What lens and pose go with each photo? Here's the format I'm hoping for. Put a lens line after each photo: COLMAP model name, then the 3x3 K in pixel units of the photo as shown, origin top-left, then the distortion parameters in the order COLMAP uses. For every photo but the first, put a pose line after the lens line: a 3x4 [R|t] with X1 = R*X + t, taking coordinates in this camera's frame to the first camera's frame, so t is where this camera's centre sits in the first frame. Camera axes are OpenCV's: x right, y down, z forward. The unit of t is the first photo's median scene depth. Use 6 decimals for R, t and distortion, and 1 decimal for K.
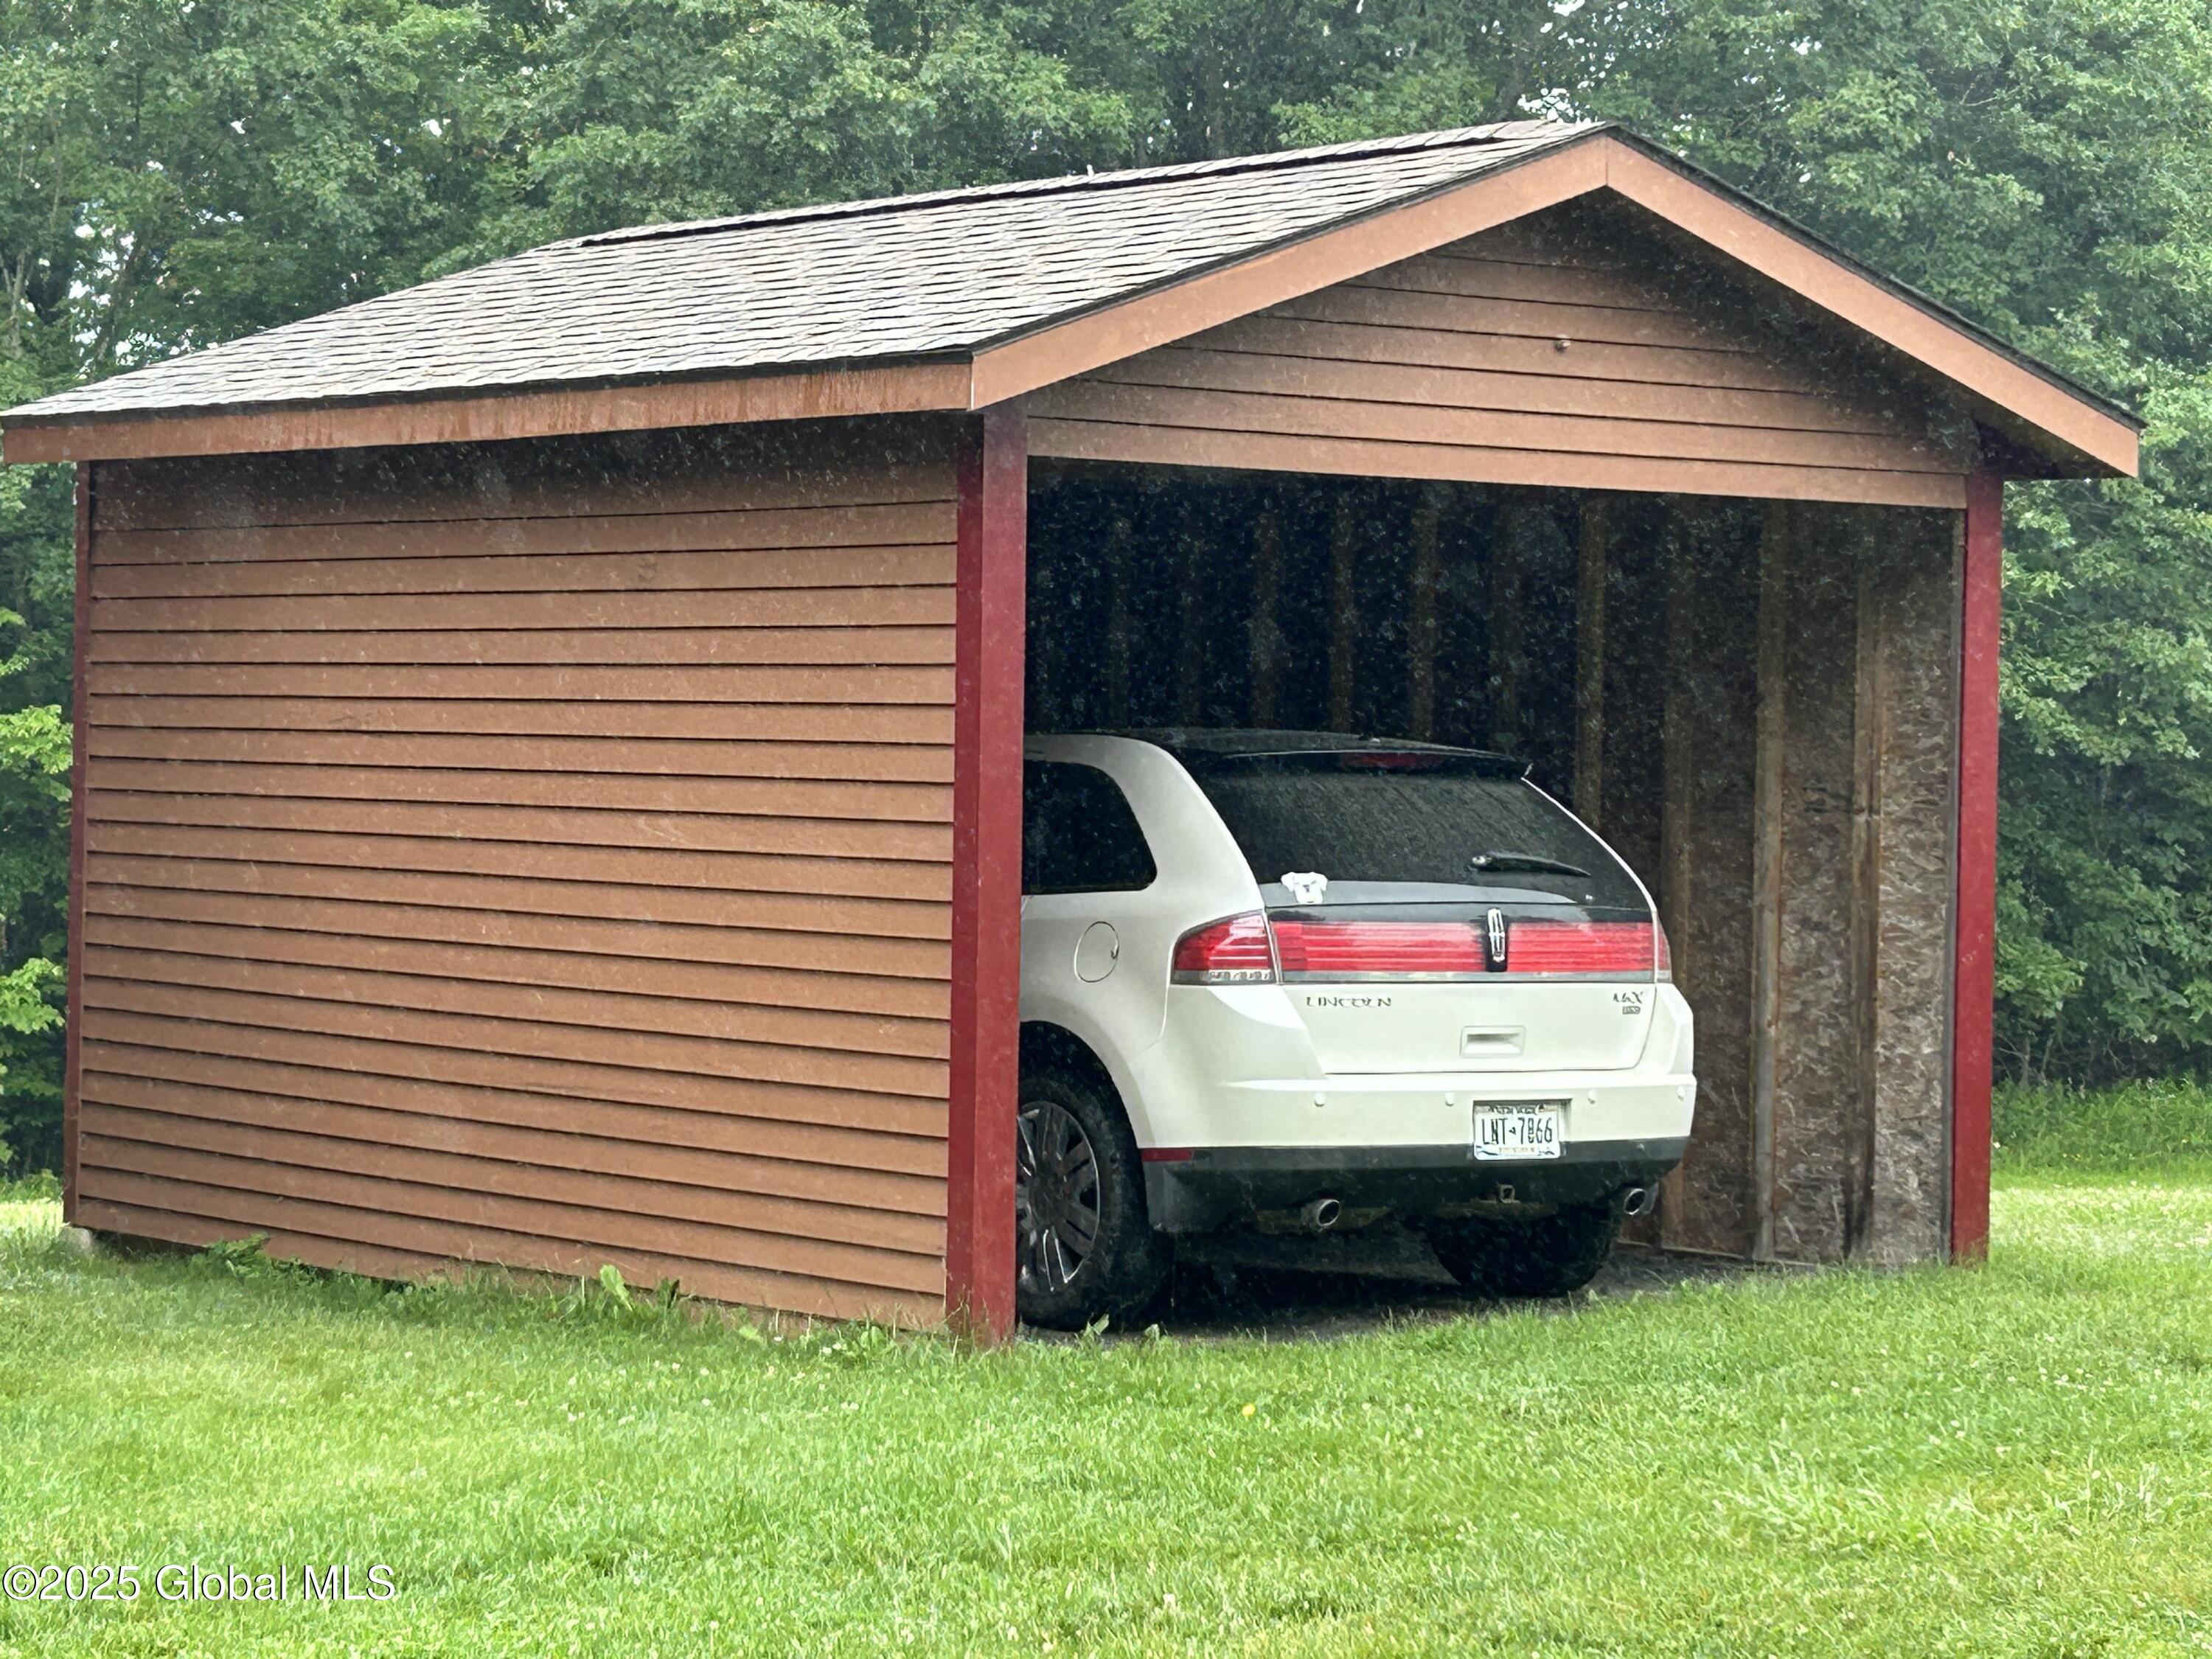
lens RADIAL K [[5450.8, 0, 1104.4], [0, 5450.8, 831.8], [0, 0, 1]] dist [0.309626, 0.000000]
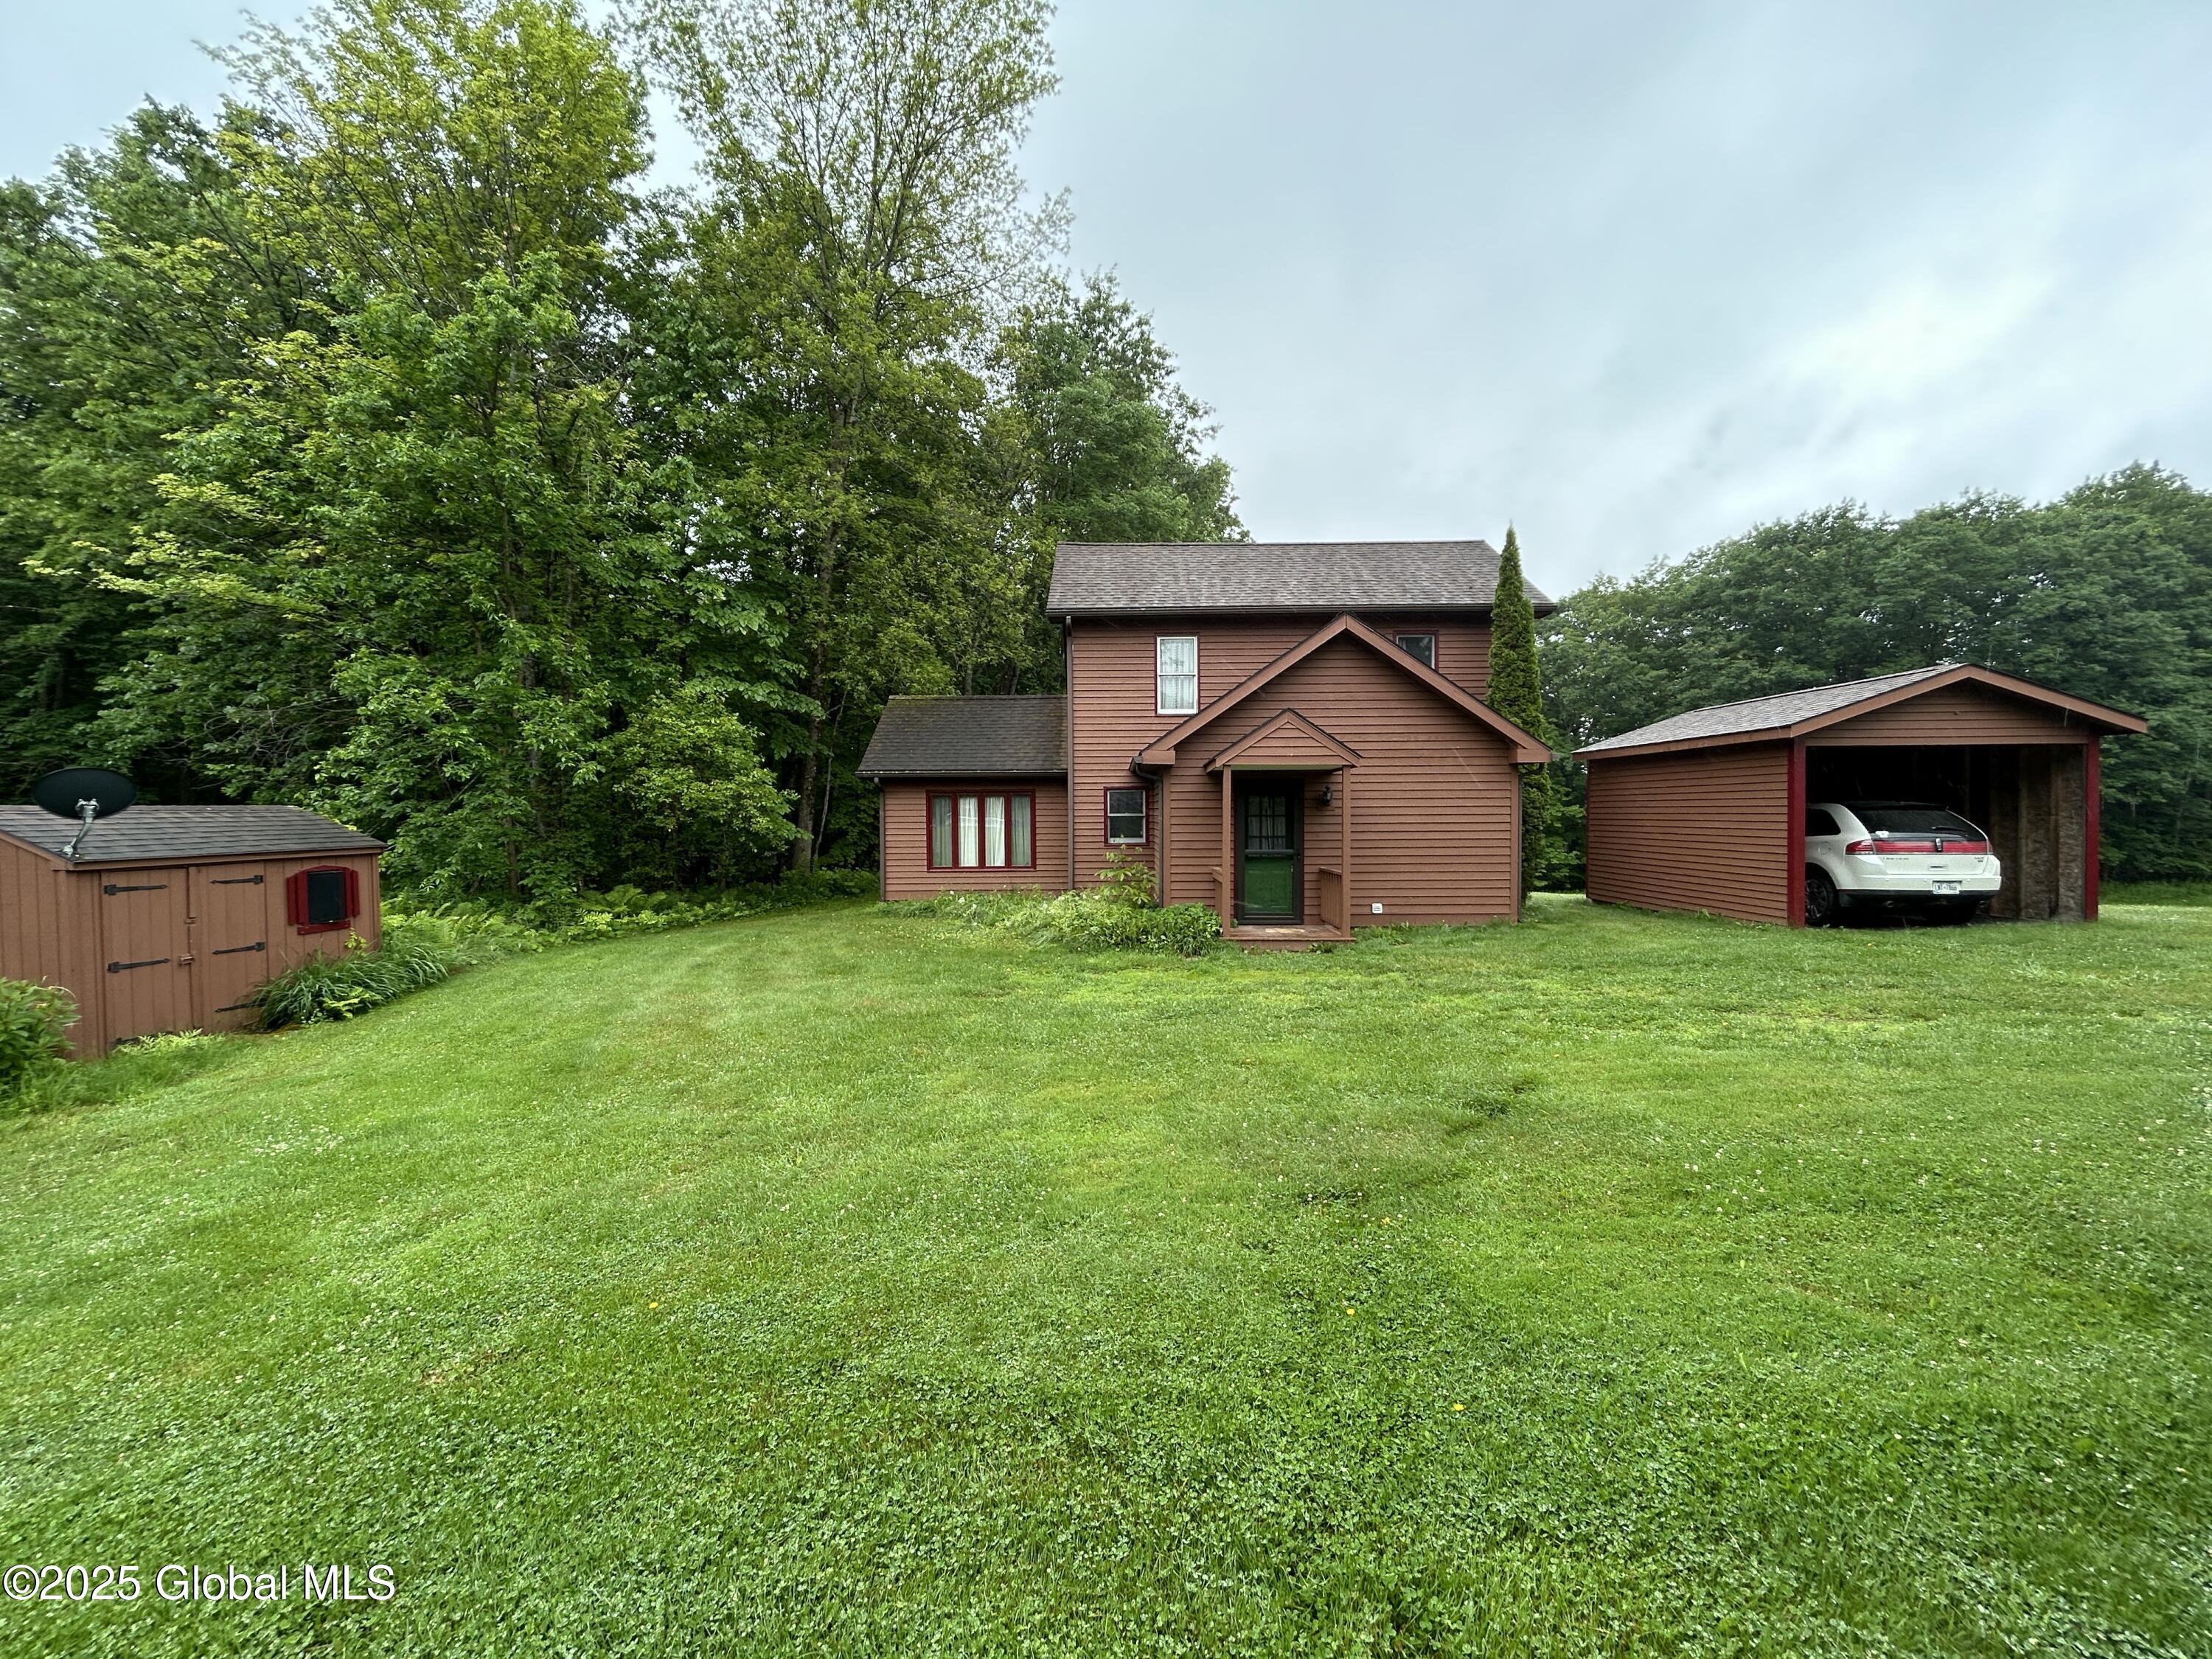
lens RADIAL K [[900.0, 0, 1103.6], [0, 900.0, 827.7], [0, 0, 1]] dist [0.004004, 0.000225]
pose [[0.784303, -0.014860, -0.620201, -0.006237], [0.012699, 0.999888, -0.007898, 0.002055], [0.620249, -0.001682, 0.784404, -0.016392]]
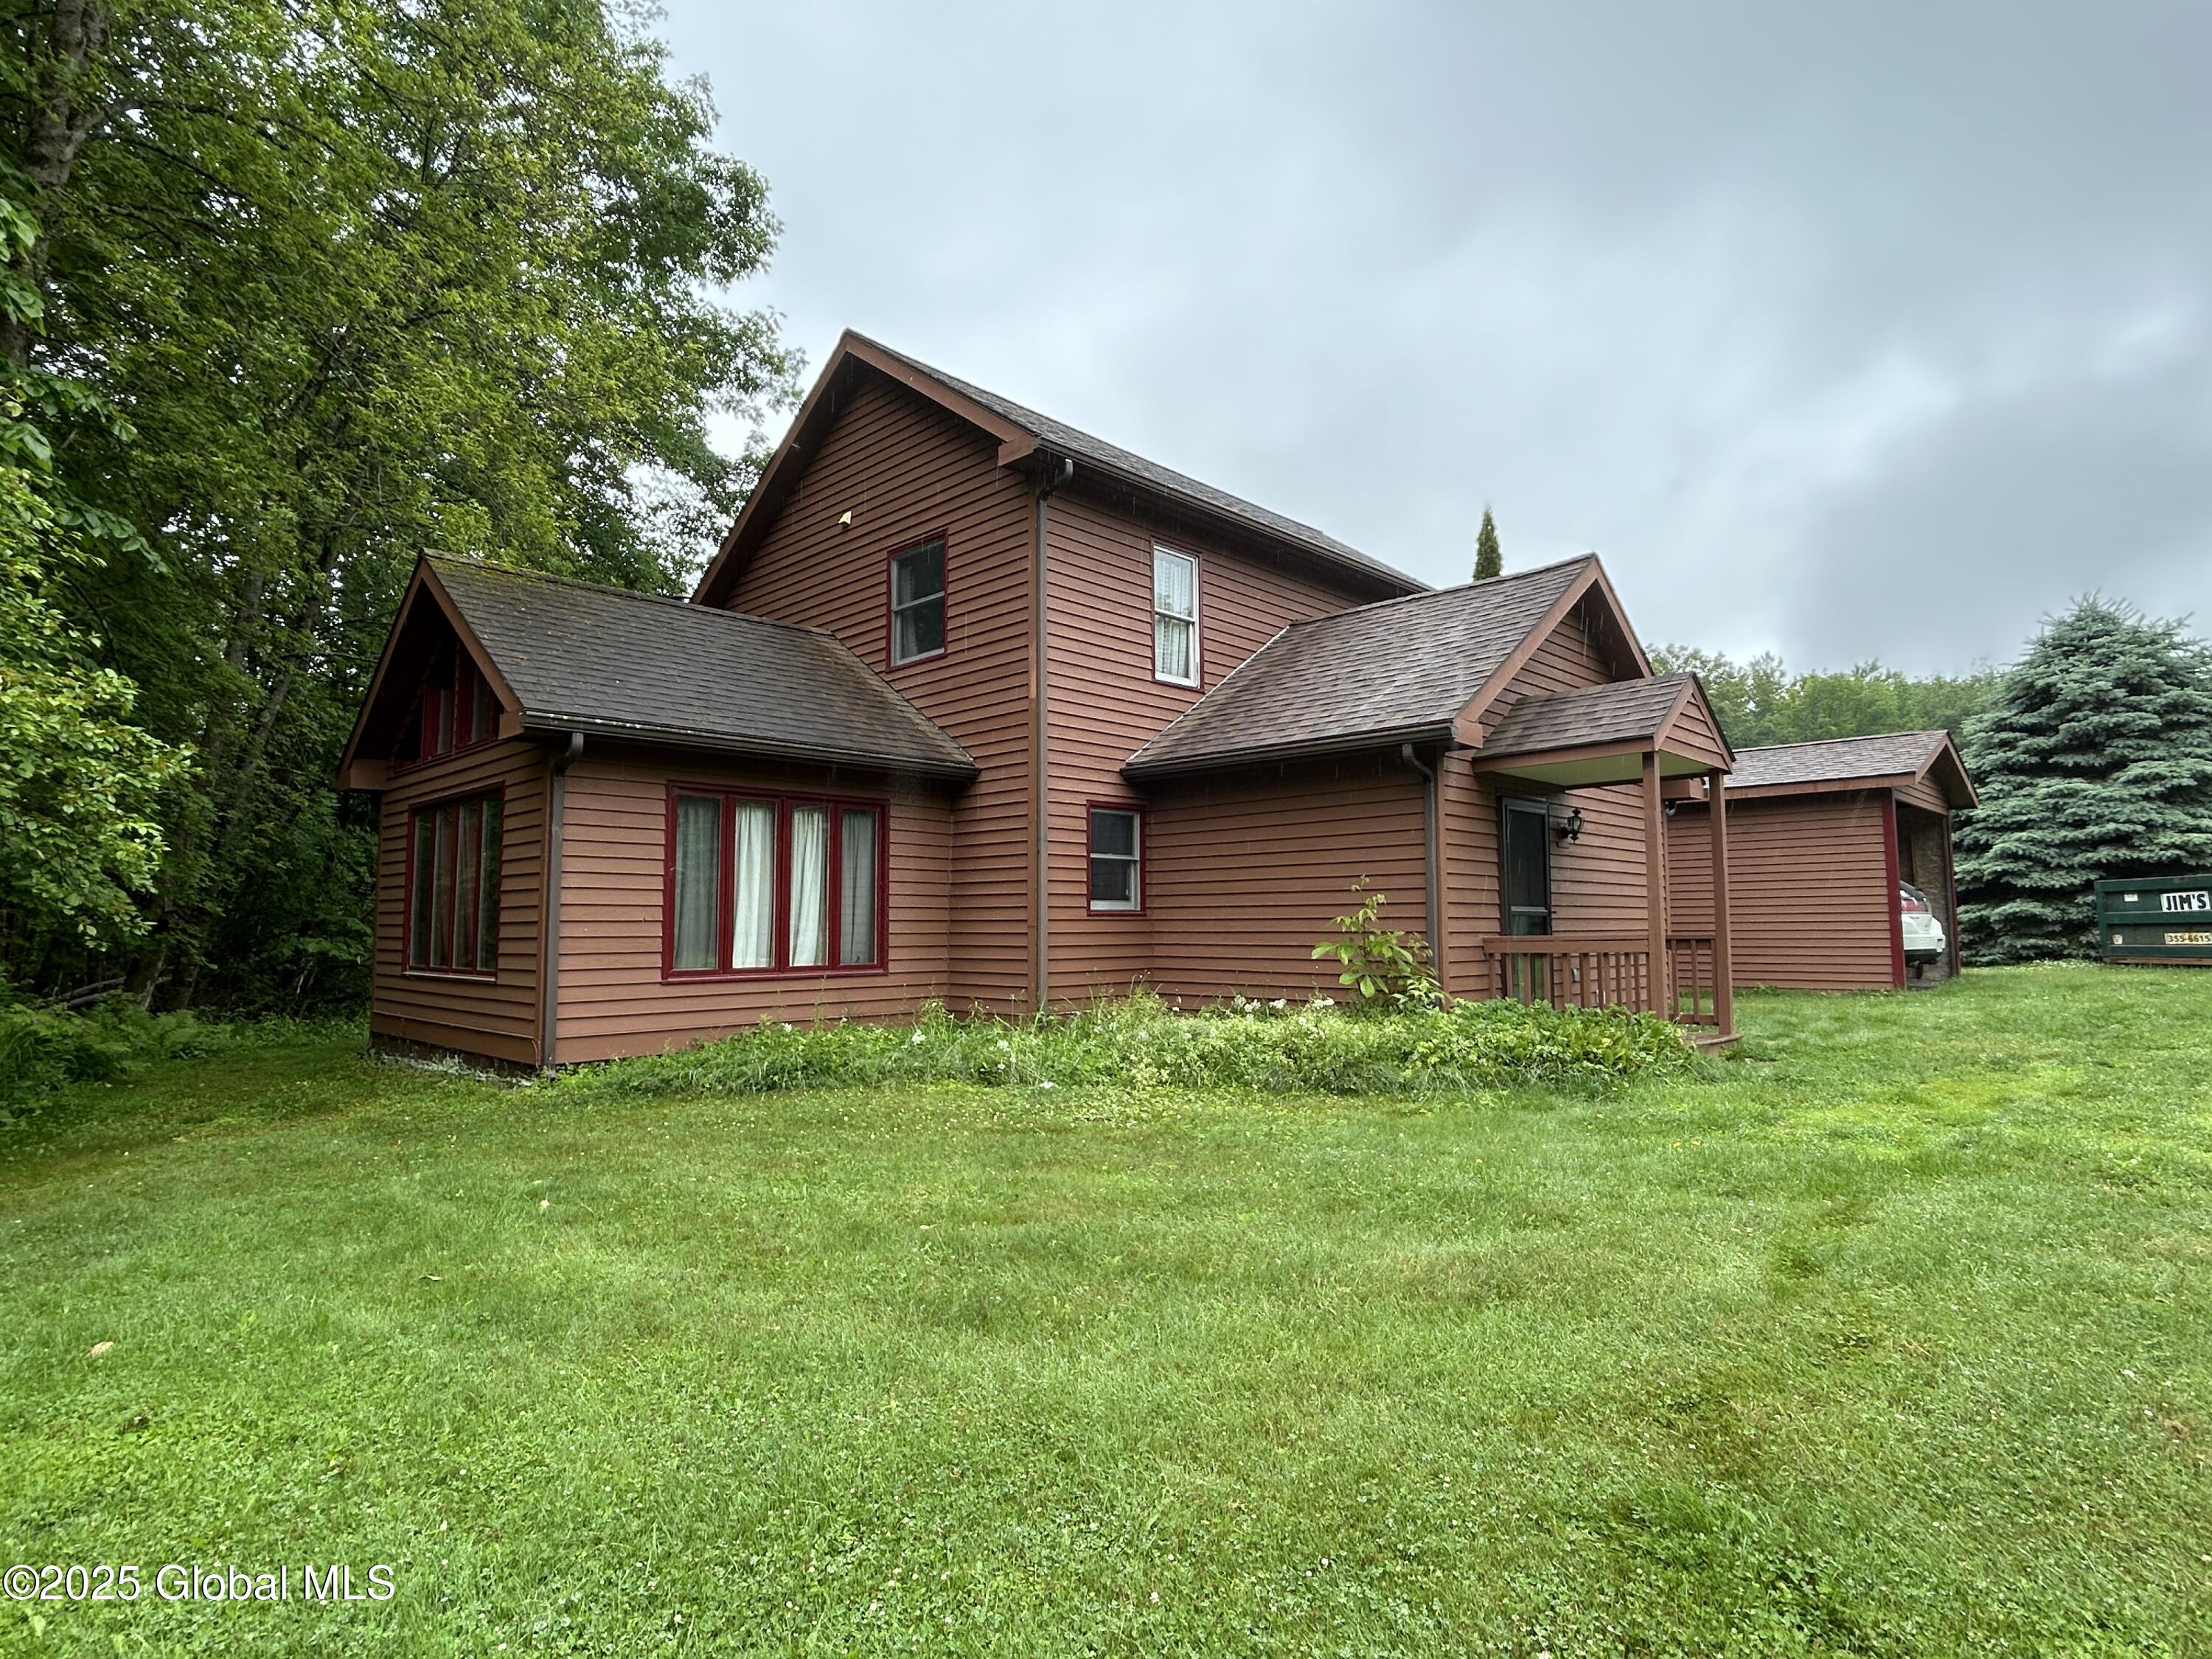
lens RADIAL K [[1177.3, 0, 1105.0], [0, 1177.3, 832.2], [0, 0, 1]] dist [-0.000808, -0.000164]
pose [[0.989914, -0.014434, 0.140929, -0.742073], [0.027526, 0.995434, -0.091393, 0.030026], [-0.138967, 0.094351, 0.985792, 0.113328]]
